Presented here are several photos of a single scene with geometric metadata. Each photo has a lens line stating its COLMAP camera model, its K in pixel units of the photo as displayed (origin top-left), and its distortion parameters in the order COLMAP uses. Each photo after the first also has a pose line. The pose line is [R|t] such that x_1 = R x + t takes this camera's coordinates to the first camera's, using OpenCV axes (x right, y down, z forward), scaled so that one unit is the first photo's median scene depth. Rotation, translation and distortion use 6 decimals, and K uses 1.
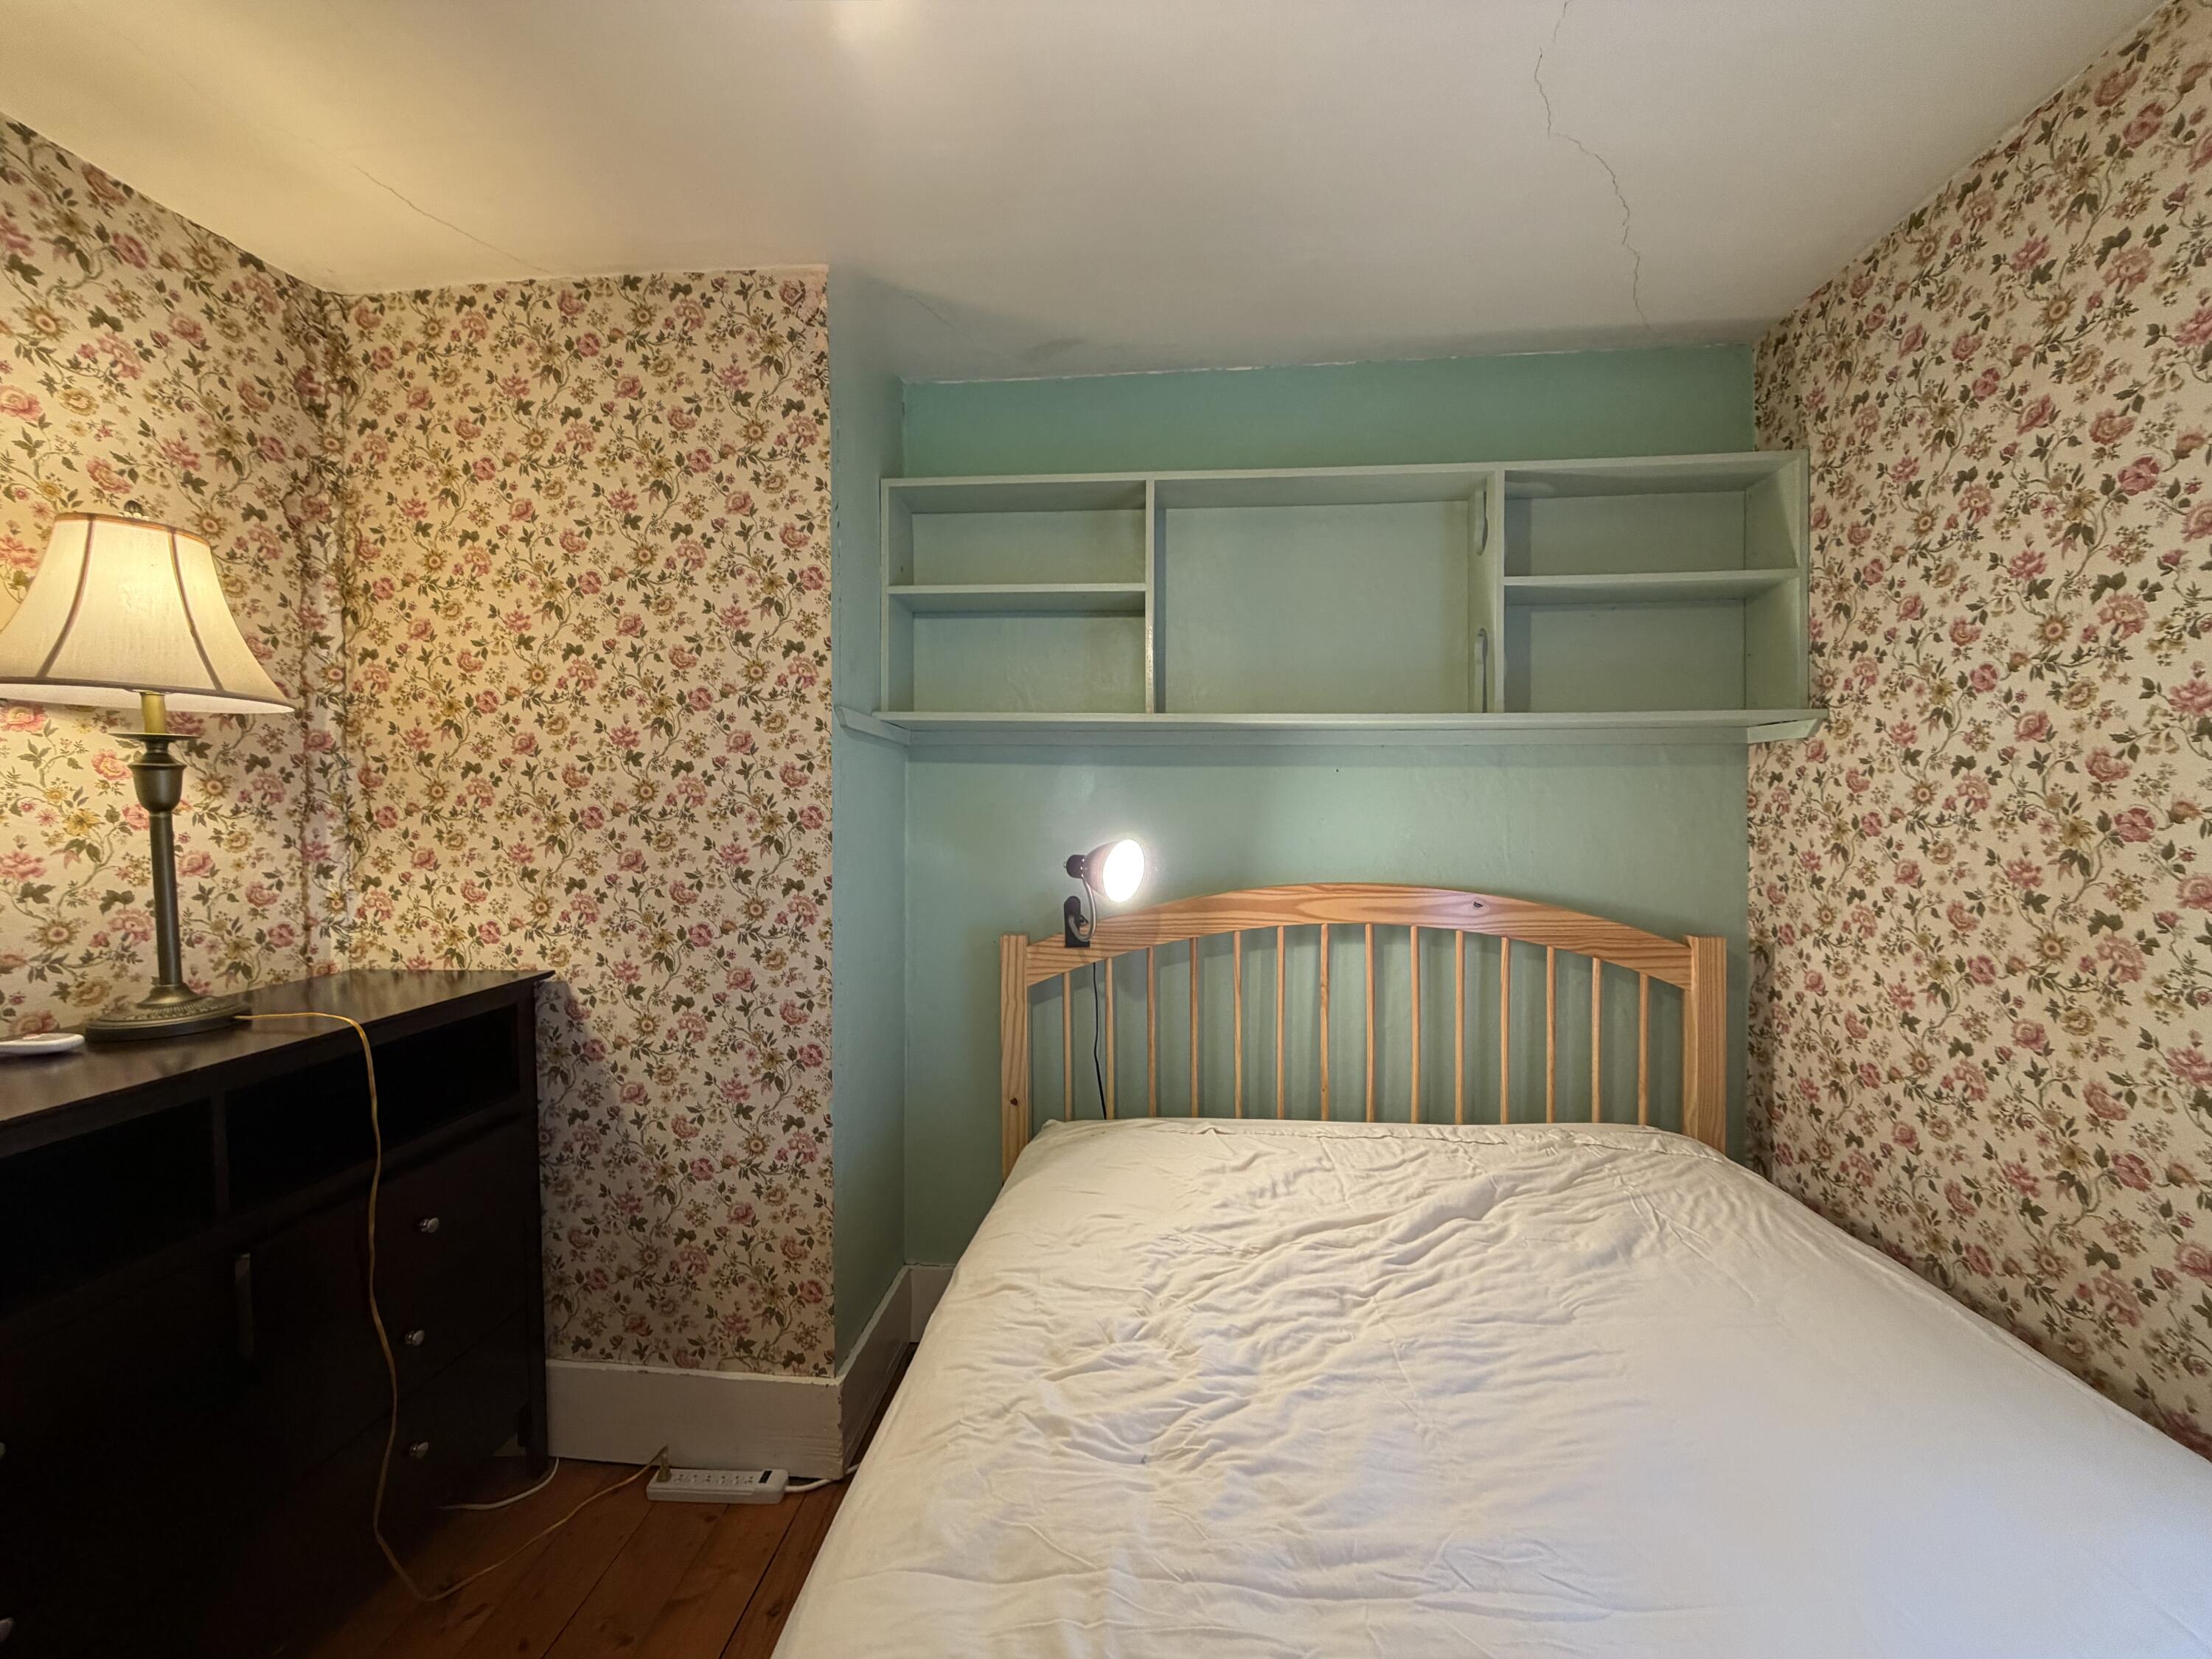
lens RADIAL K [[879.4, 0, 1109.7], [0, 879.4, 826.8], [0, 0, 1]] dist [0.000809, -0.000121]
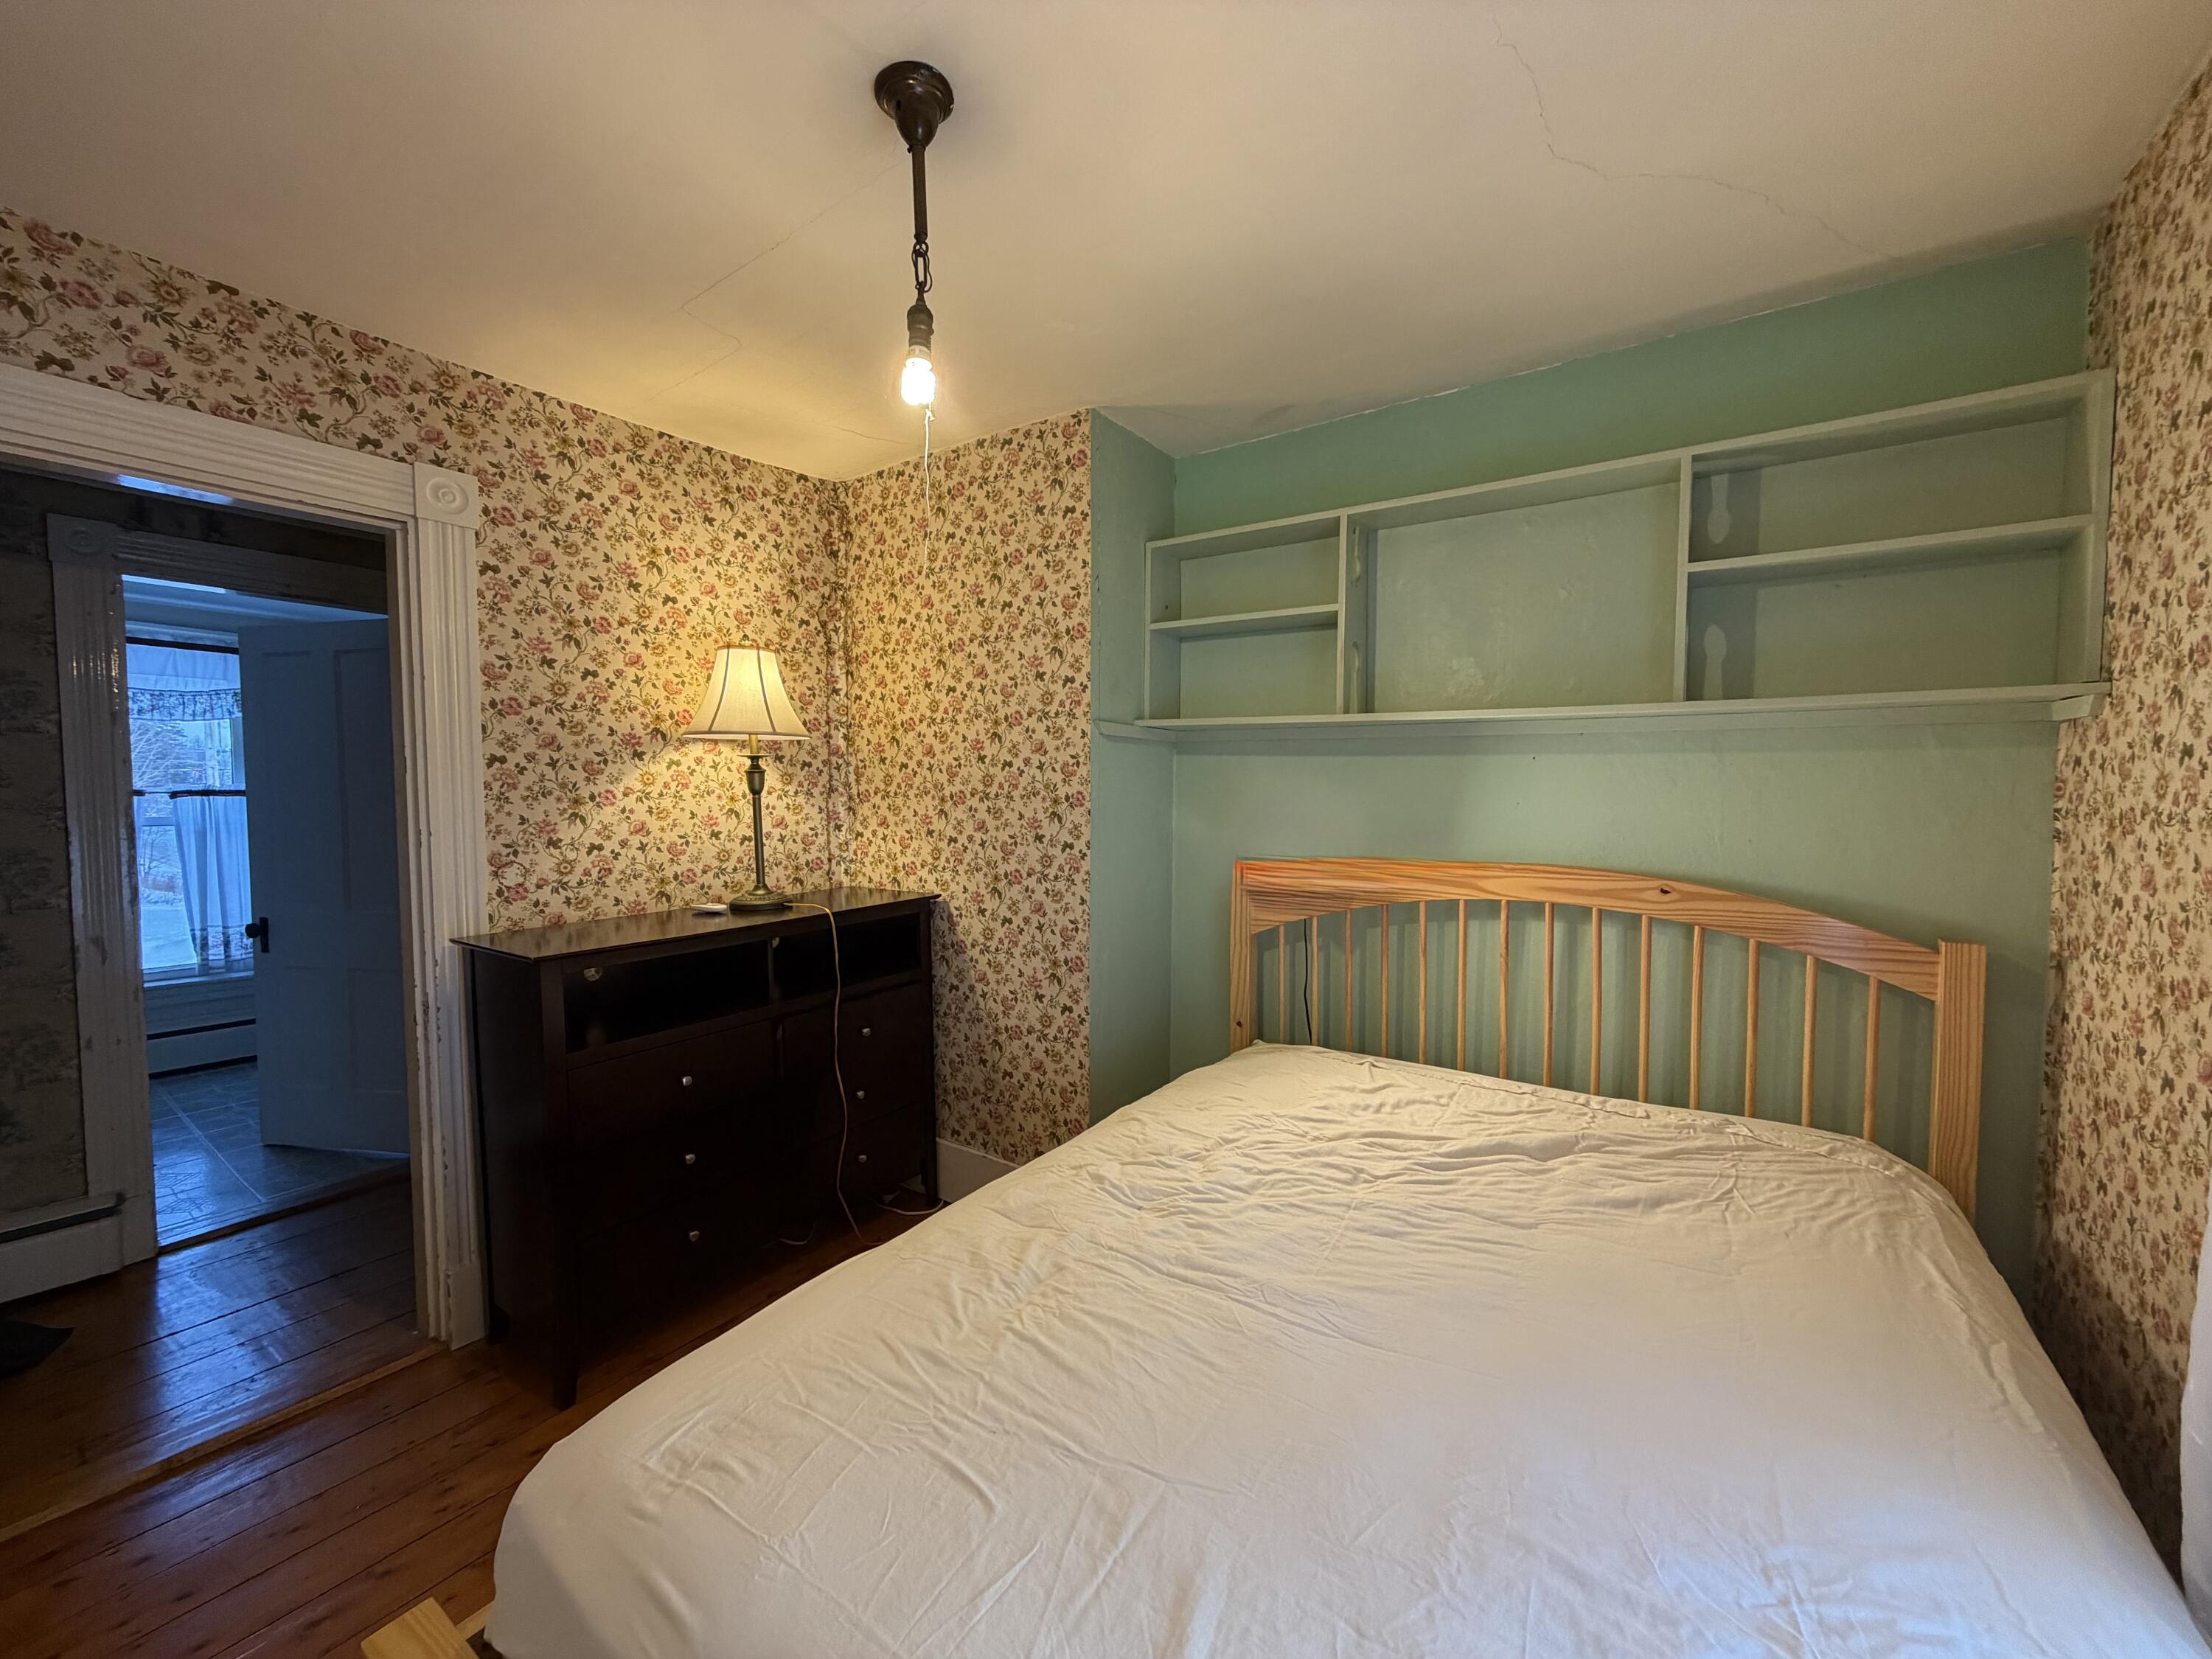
lens RADIAL K [[879.4, 0, 1107.5], [0, 879.4, 826.2], [0, 0, 1]] dist [0.000809, -0.000121]
pose [[0.866216, 0.025728, -0.499007, 0.414505], [-0.009300, 0.999331, 0.035381, -0.017274], [0.499583, -0.026007, 0.865875, -0.215329]]
